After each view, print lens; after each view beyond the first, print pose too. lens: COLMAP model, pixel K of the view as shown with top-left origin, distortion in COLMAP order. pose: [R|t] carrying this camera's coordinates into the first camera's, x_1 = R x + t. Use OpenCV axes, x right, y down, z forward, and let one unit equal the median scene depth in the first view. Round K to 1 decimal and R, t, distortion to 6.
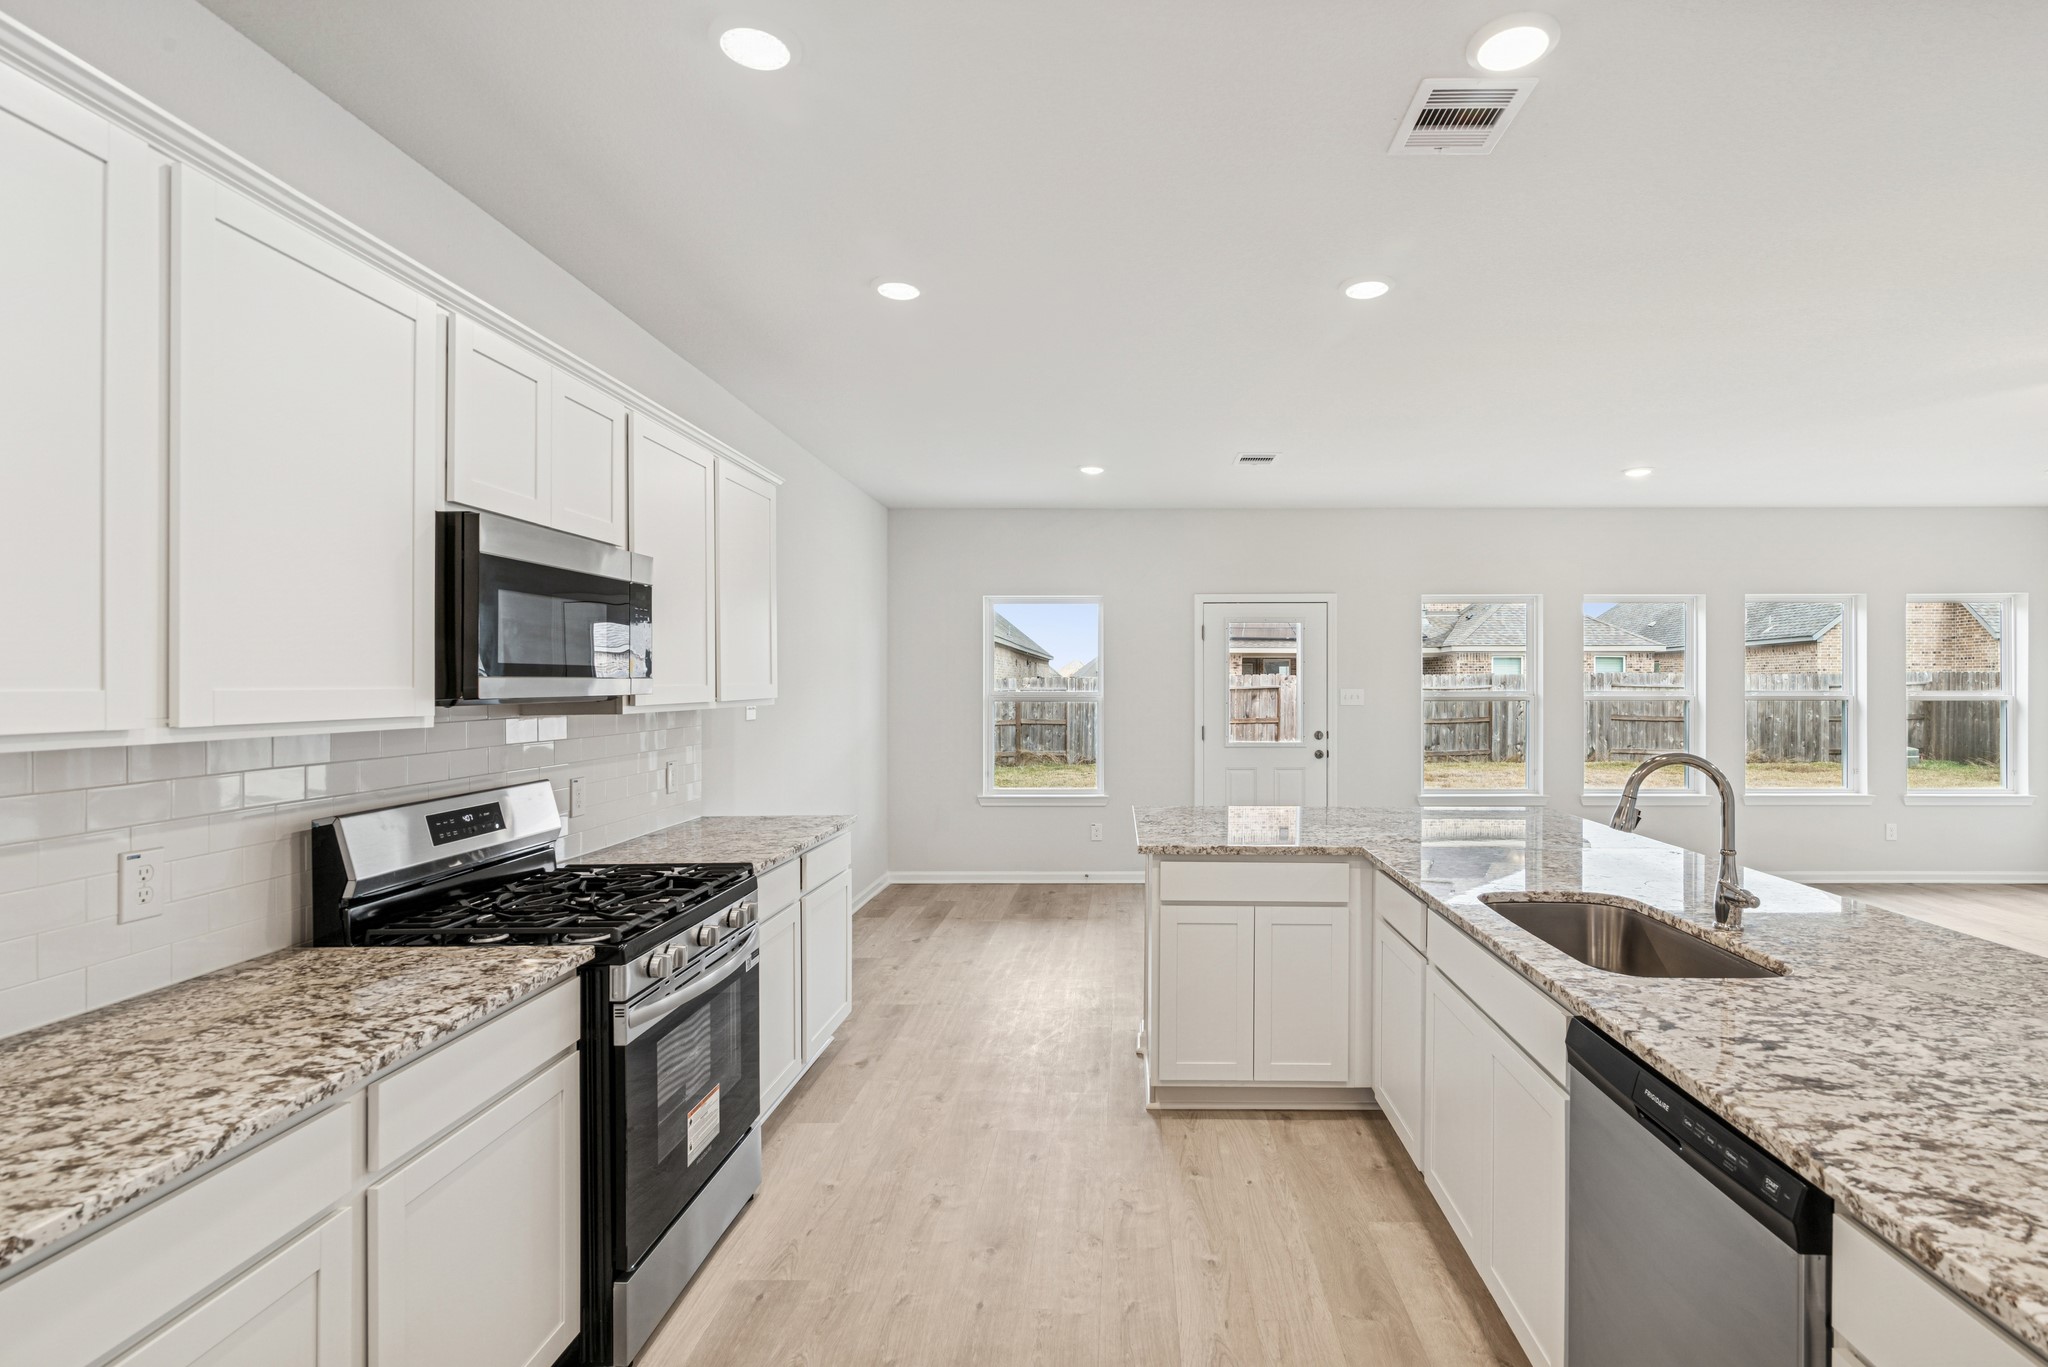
lens RADIAL K [[987.9, 0, 1112.4], [0, 987.9, 698.6], [0, 0, 1]] dist [0.000342, -0.000230]
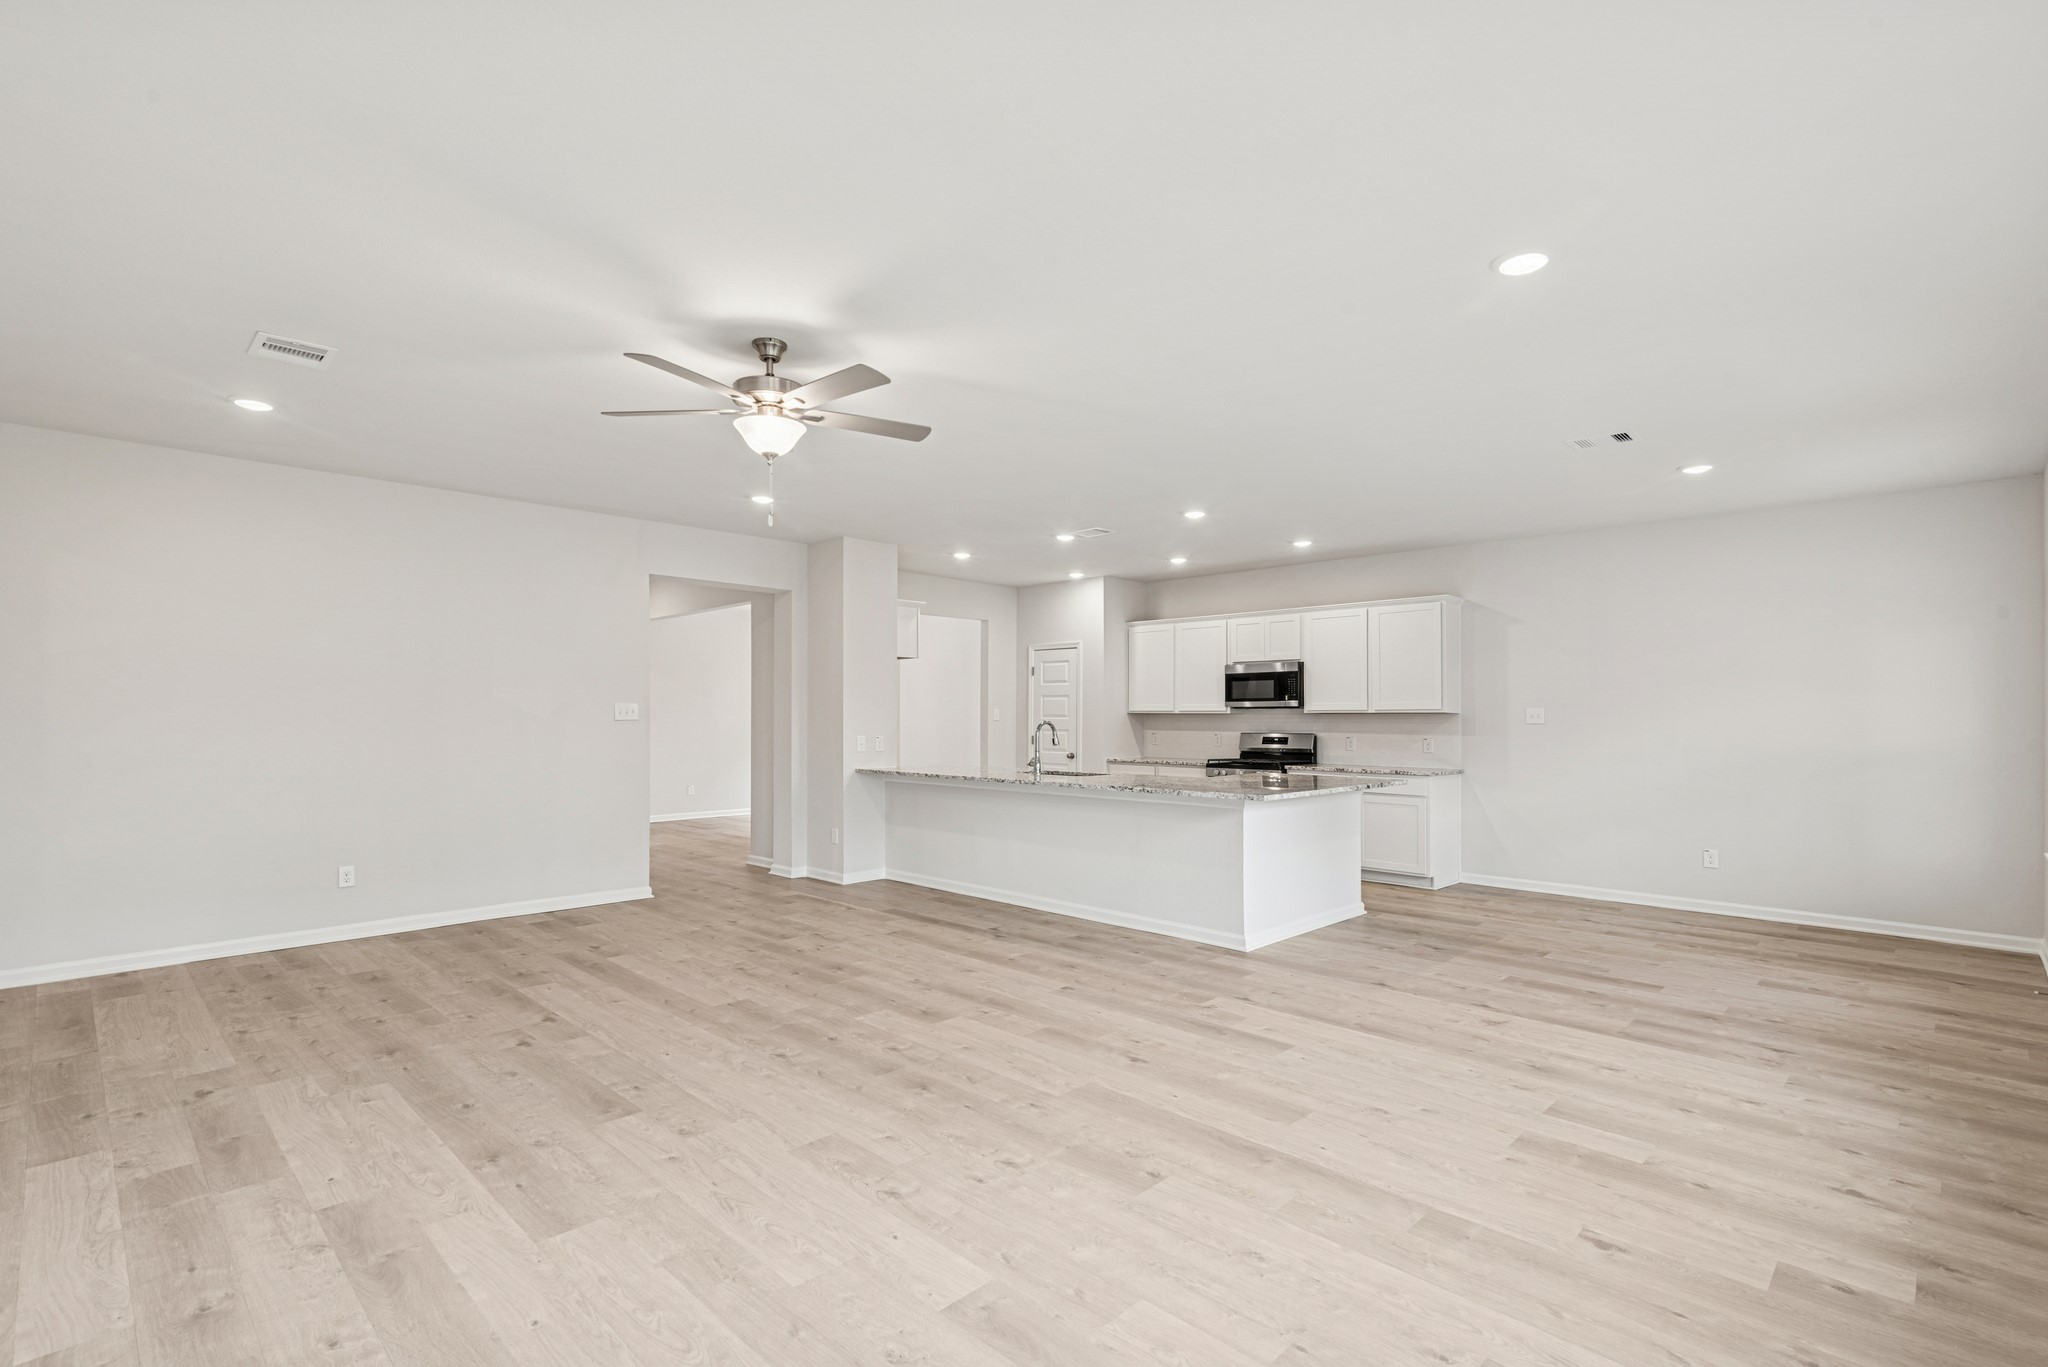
lens RADIAL K [[940.7, 0, 1012.9], [0, 940.7, 700.5], [0, 0, 1]] dist [0.013053, -0.004914]
pose [[-0.702912, -0.013994, -0.711139, 0.385778], [-0.014470, 0.999881, -0.005374, 0.001043], [0.711130, 0.006513, -0.703031, 0.418031]]
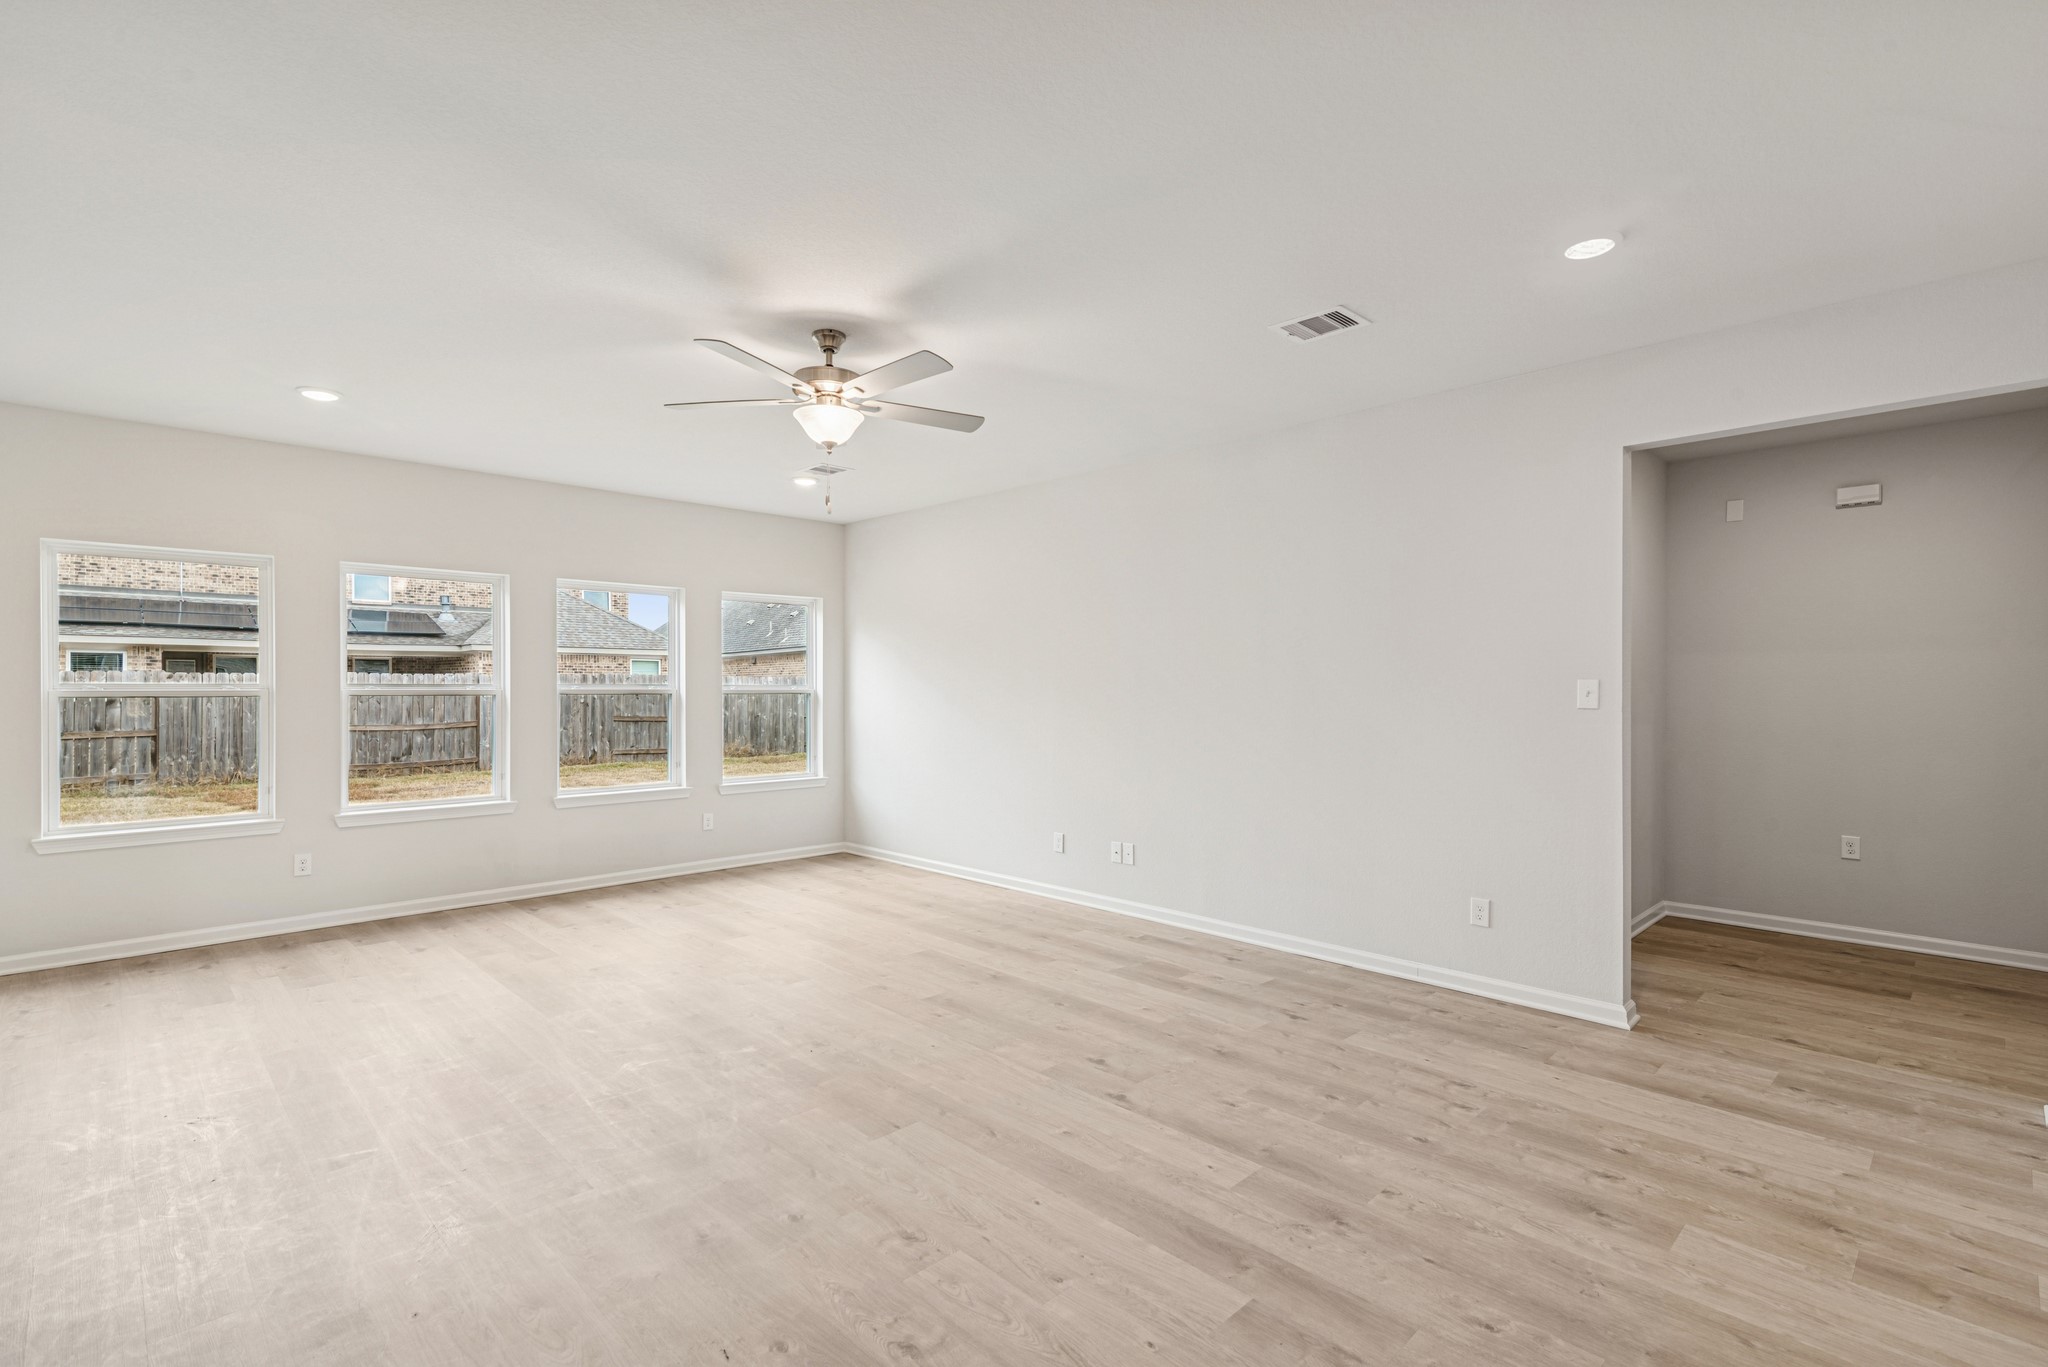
lens RADIAL K [[940.7, 0, 1028.0], [0, 940.7, 703.3], [0, 0, 1]] dist [0.013053, -0.004914]
pose [[0.707534, -0.010174, 0.706606, 0.143016], [0.010222, 0.999939, 0.004161, 0.004182], [-0.706606, 0.004279, 0.707595, 0.029738]]
